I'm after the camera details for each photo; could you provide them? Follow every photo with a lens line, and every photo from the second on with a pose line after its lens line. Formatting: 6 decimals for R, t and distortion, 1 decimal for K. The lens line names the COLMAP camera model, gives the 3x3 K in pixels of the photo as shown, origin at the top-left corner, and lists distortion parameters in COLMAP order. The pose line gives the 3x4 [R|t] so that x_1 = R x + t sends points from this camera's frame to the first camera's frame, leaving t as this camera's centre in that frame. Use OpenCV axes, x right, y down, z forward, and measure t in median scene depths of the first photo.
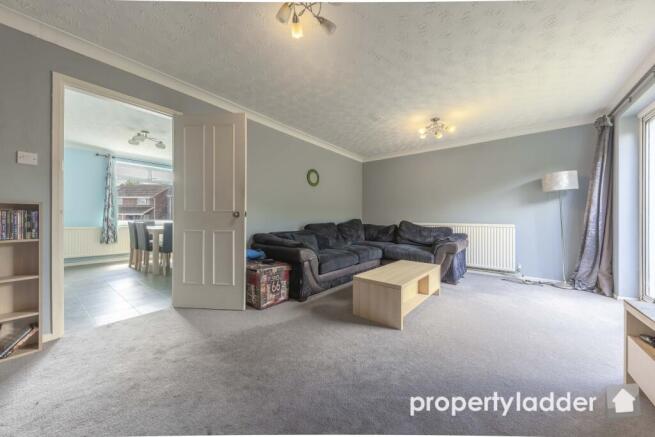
lens RADIAL K [[226.8, 0, 327.5], [0, 226.8, 218.5], [0, 0, 1]] dist [0.001044, 0.000099]
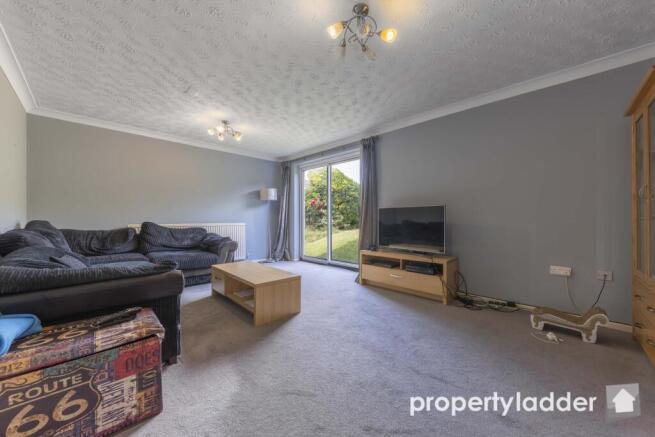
lens RADIAL K [[239.0, 0, 327.5], [0, 239.0, 218.5], [0, 0, 1]] dist [-0.000278, -0.000067]
pose [[0.094659, -0.005635, 0.995494, -0.558788], [0.002505, 0.999982, 0.005422, -0.005933], [-0.995507, 0.001980, 0.094672, 0.438590]]
